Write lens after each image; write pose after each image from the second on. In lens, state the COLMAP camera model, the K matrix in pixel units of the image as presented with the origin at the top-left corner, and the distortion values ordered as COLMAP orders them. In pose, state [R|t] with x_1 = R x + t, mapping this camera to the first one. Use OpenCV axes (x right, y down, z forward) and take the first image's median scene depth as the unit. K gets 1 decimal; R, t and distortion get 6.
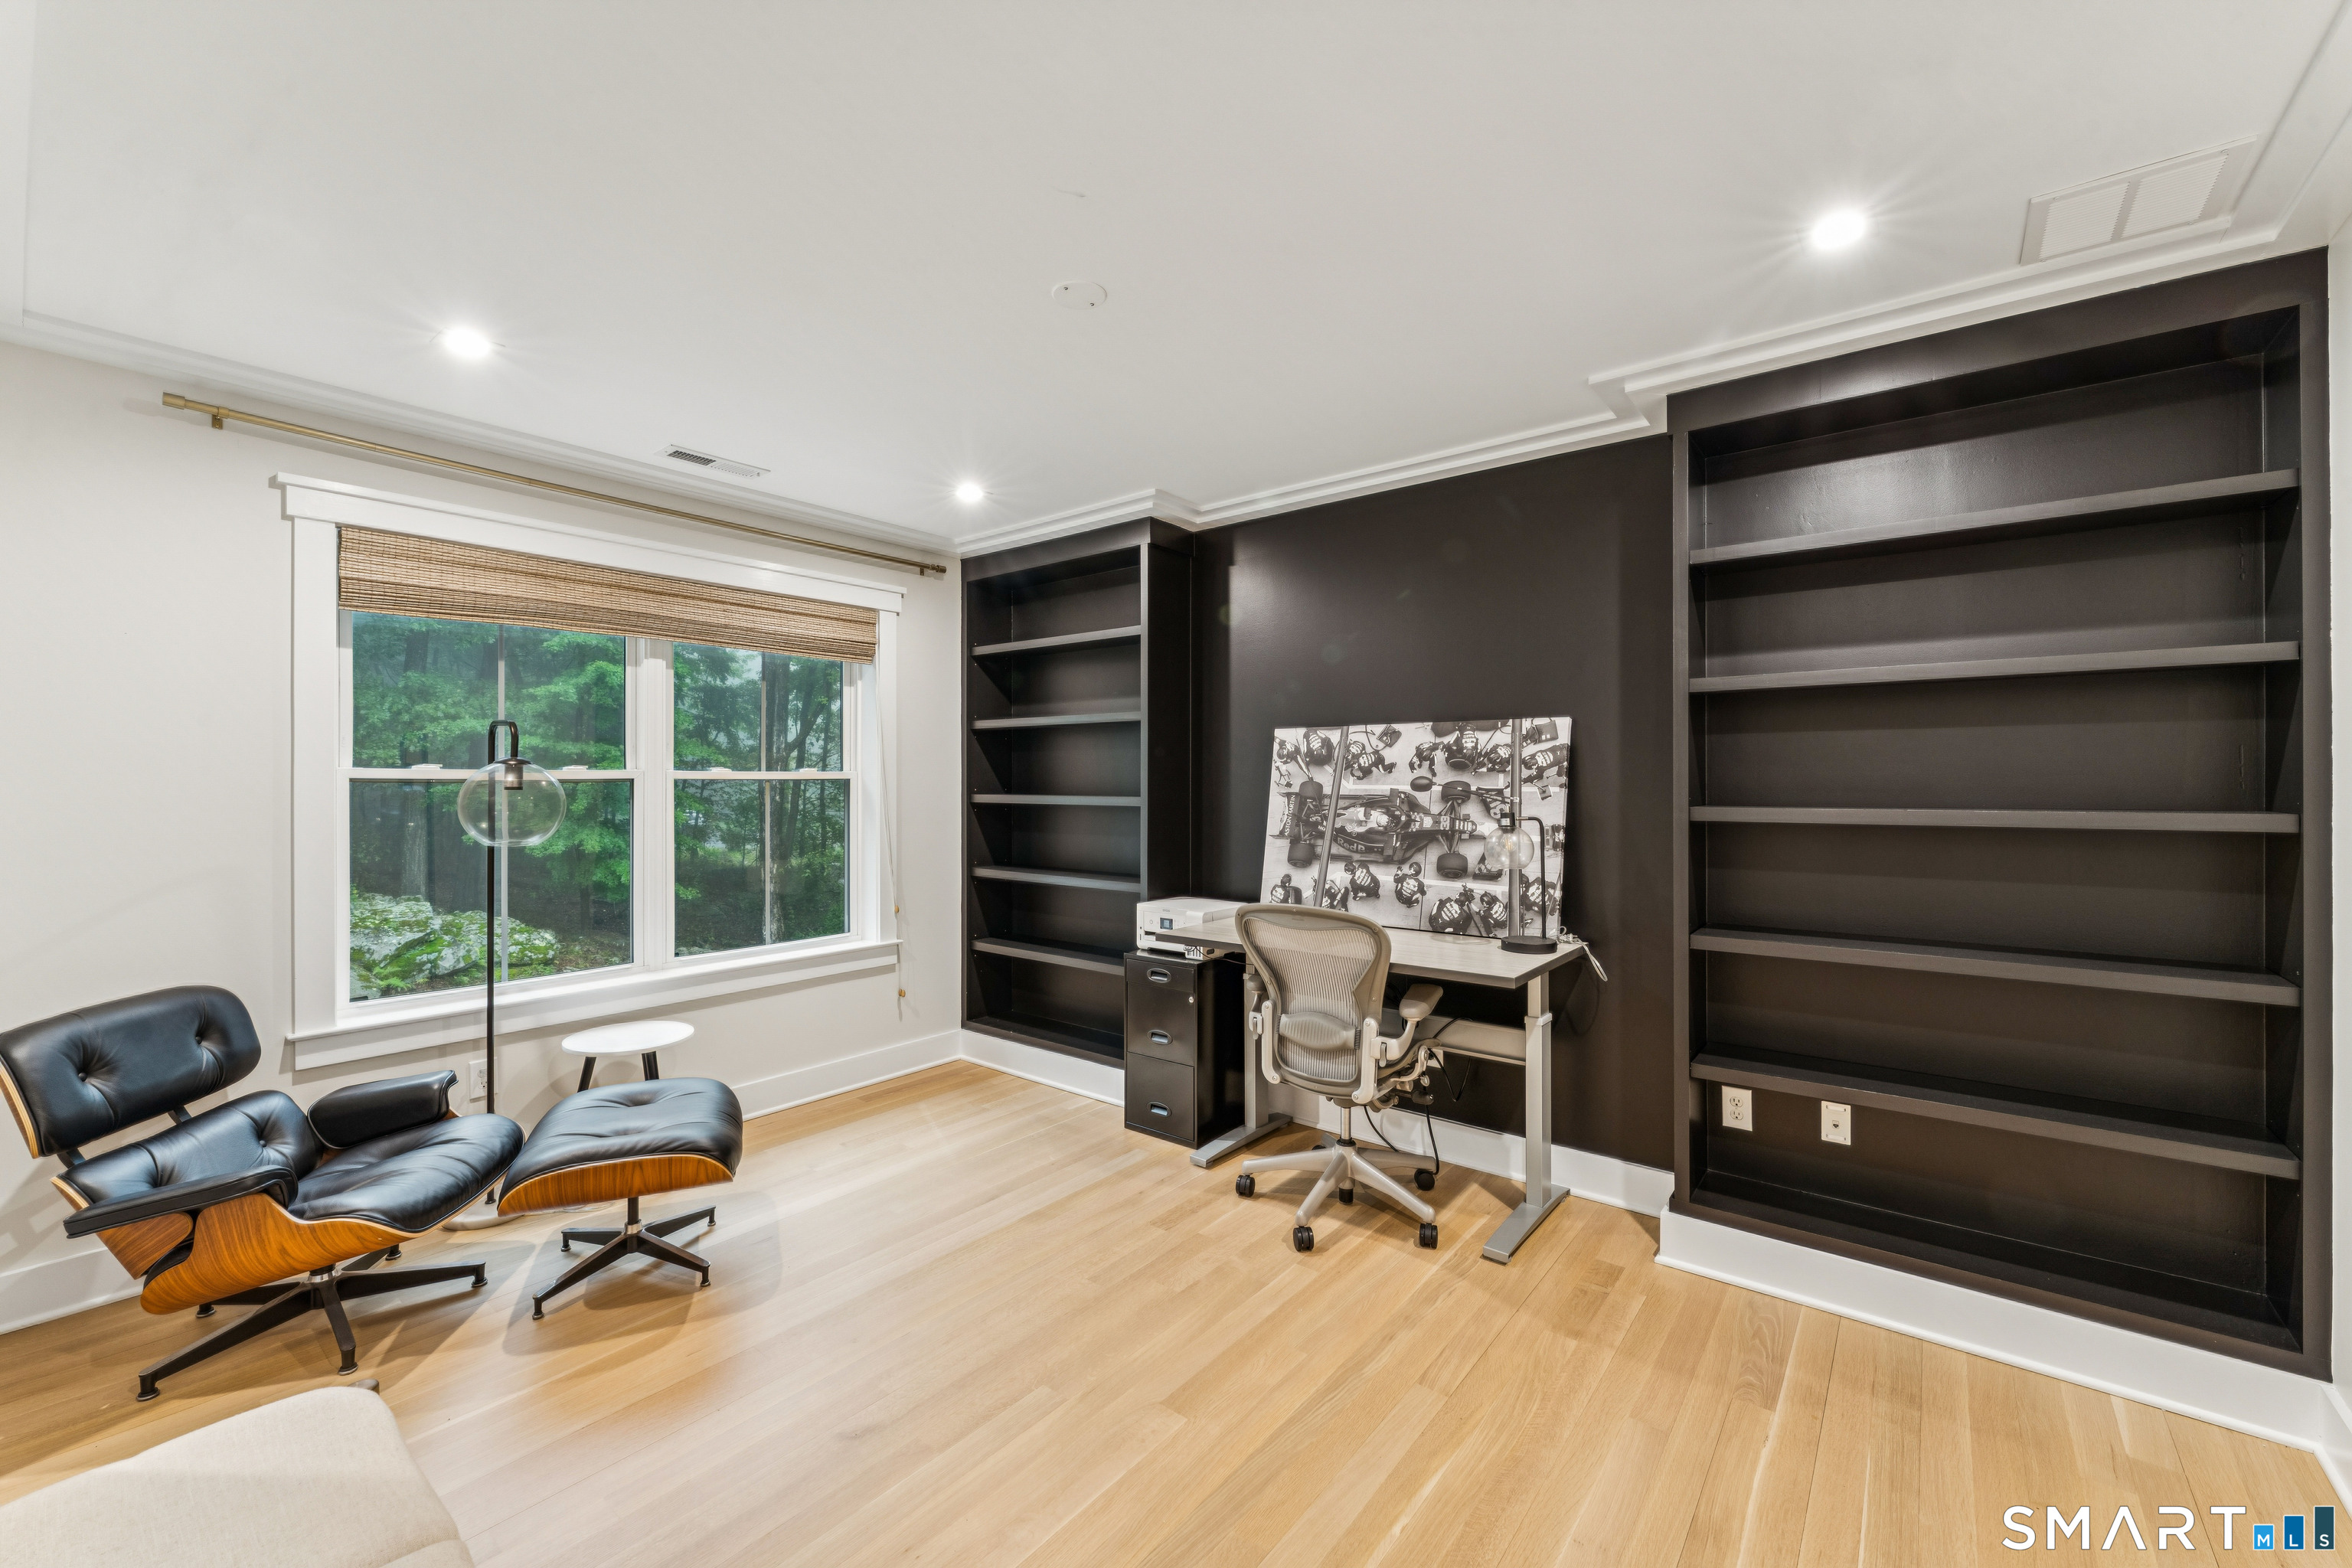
lens RADIAL K [[951.3, 0, 1177.5], [0, 951.3, 772.8], [0, 0, 1]] dist [-0.006245, -0.000089]
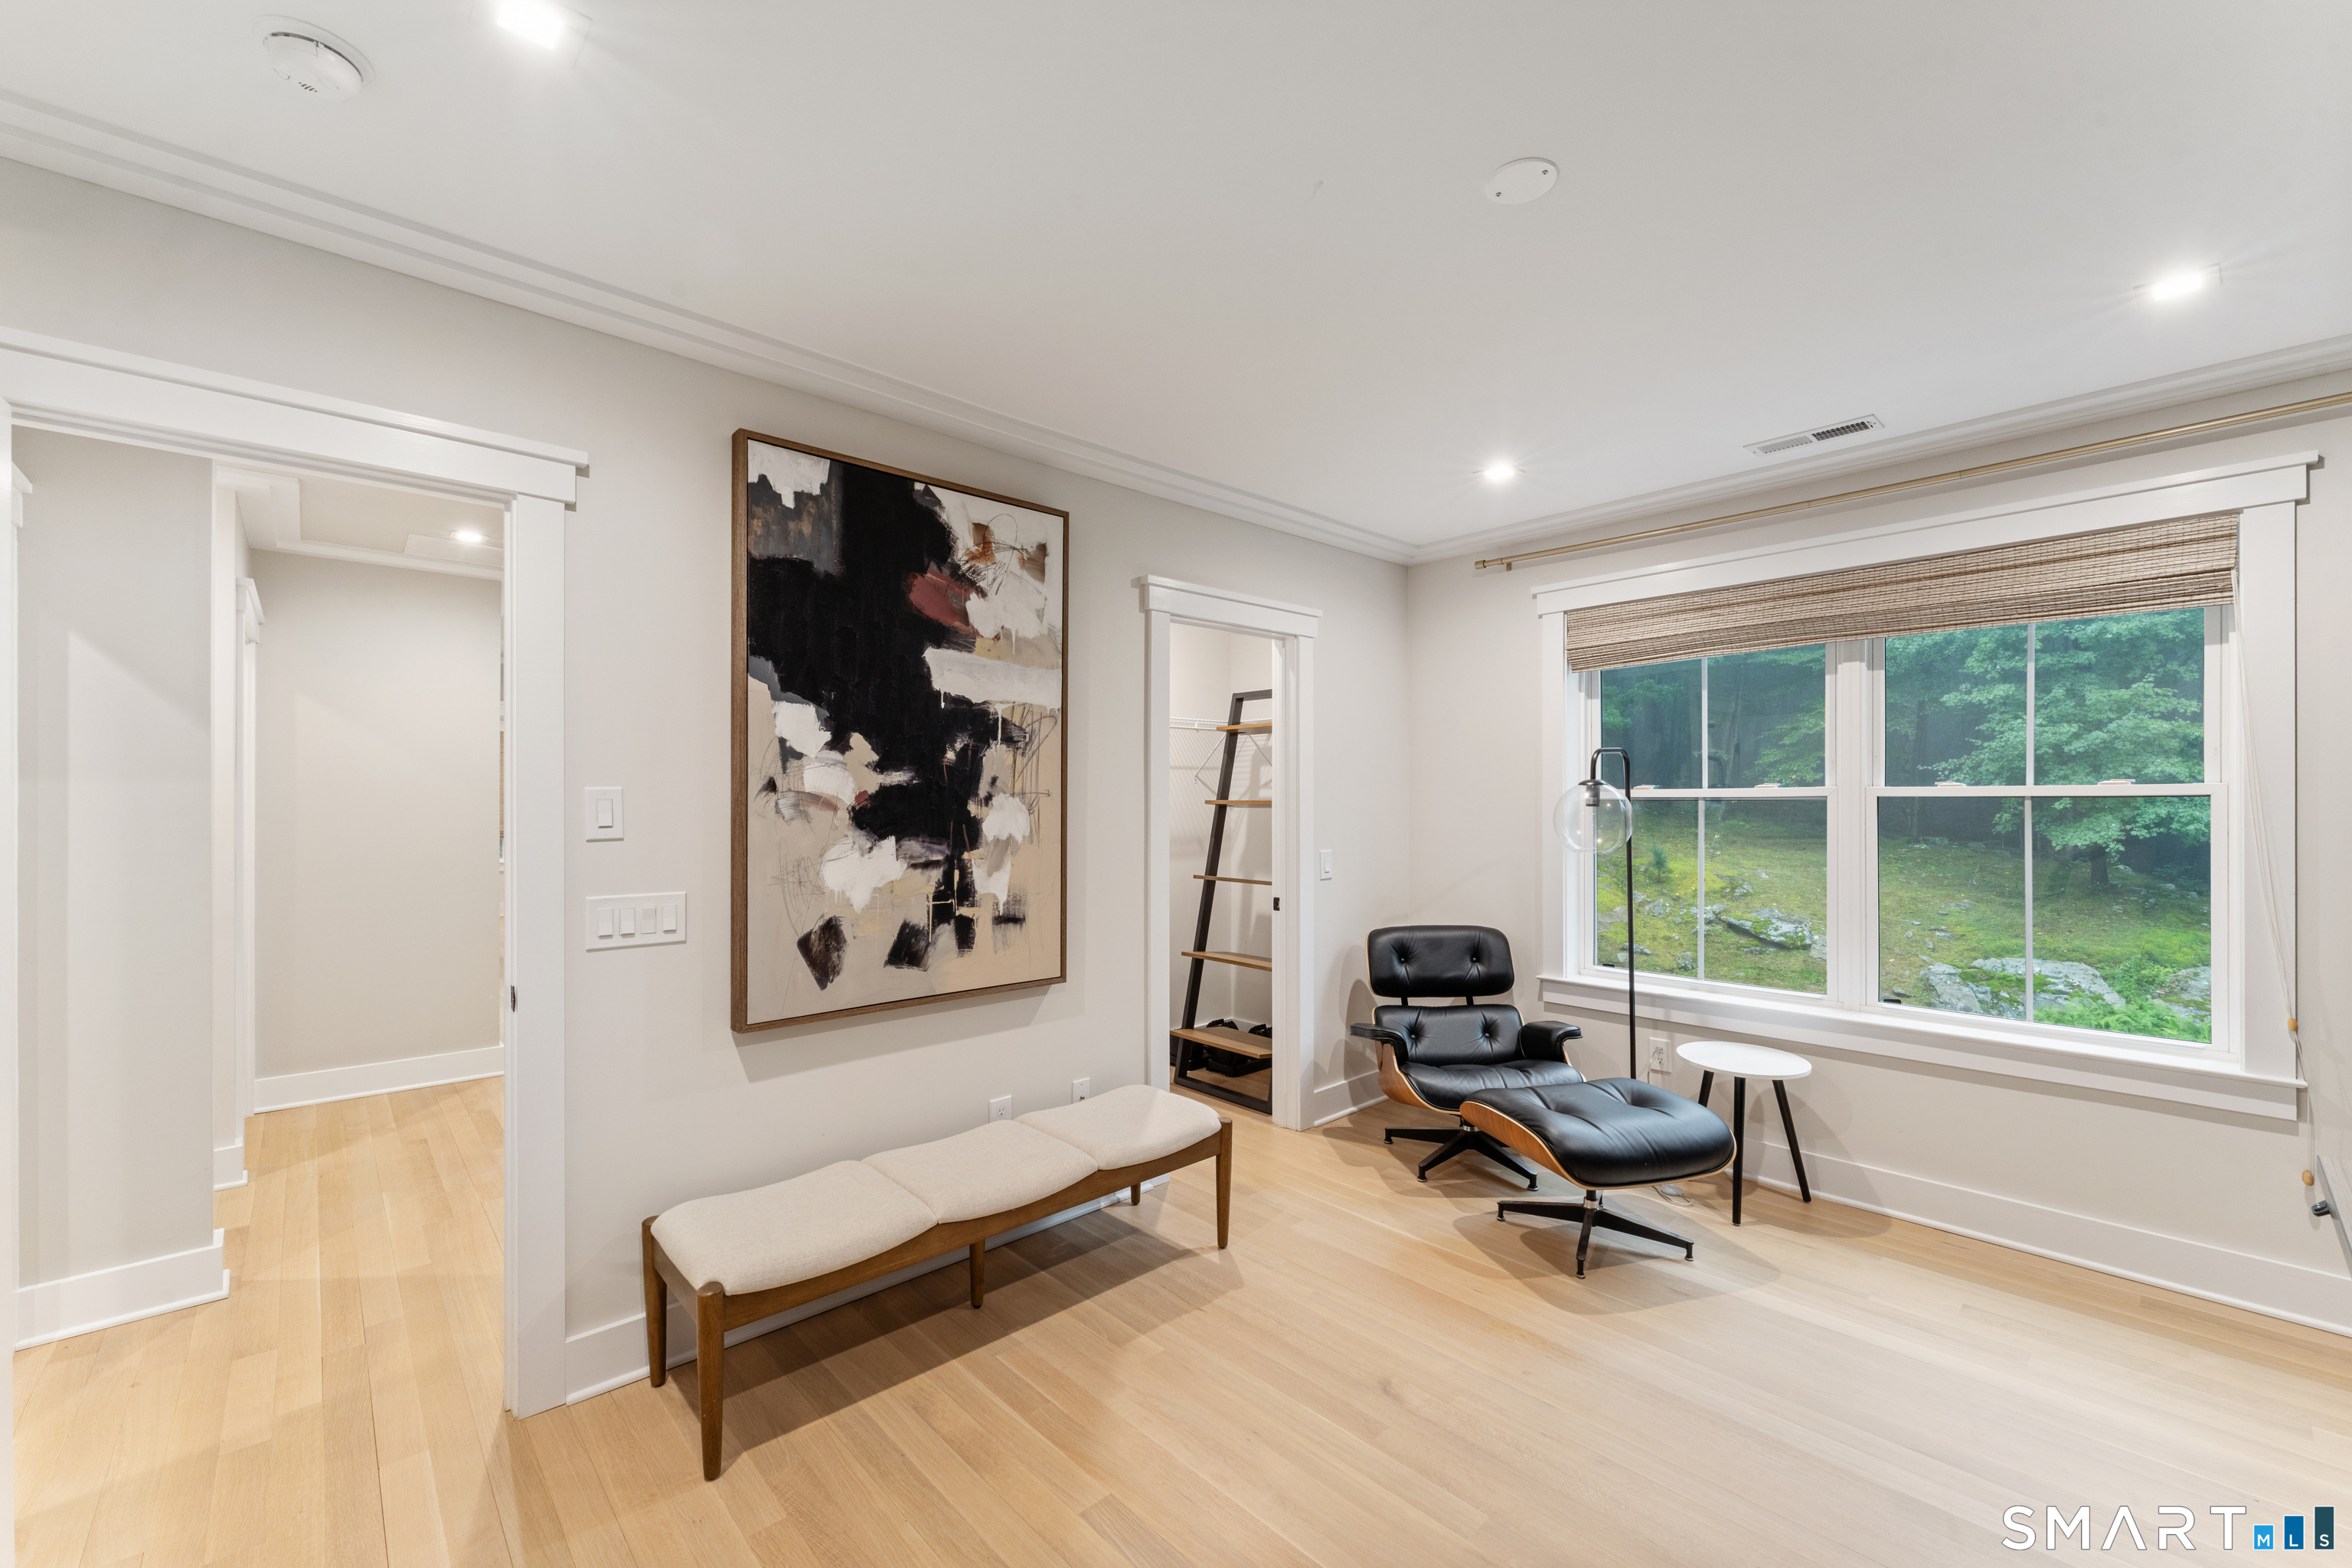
lens RADIAL K [[951.3, 0, 1174.0], [0, 951.3, 795.7], [0, 0, 1]] dist [-0.006245, -0.000089]
pose [[-0.161750, -0.004981, -0.986819, 0.535202], [0.008331, 0.999945, -0.006413, 0.007249], [0.986797, -0.009259, -0.161700, 0.631001]]
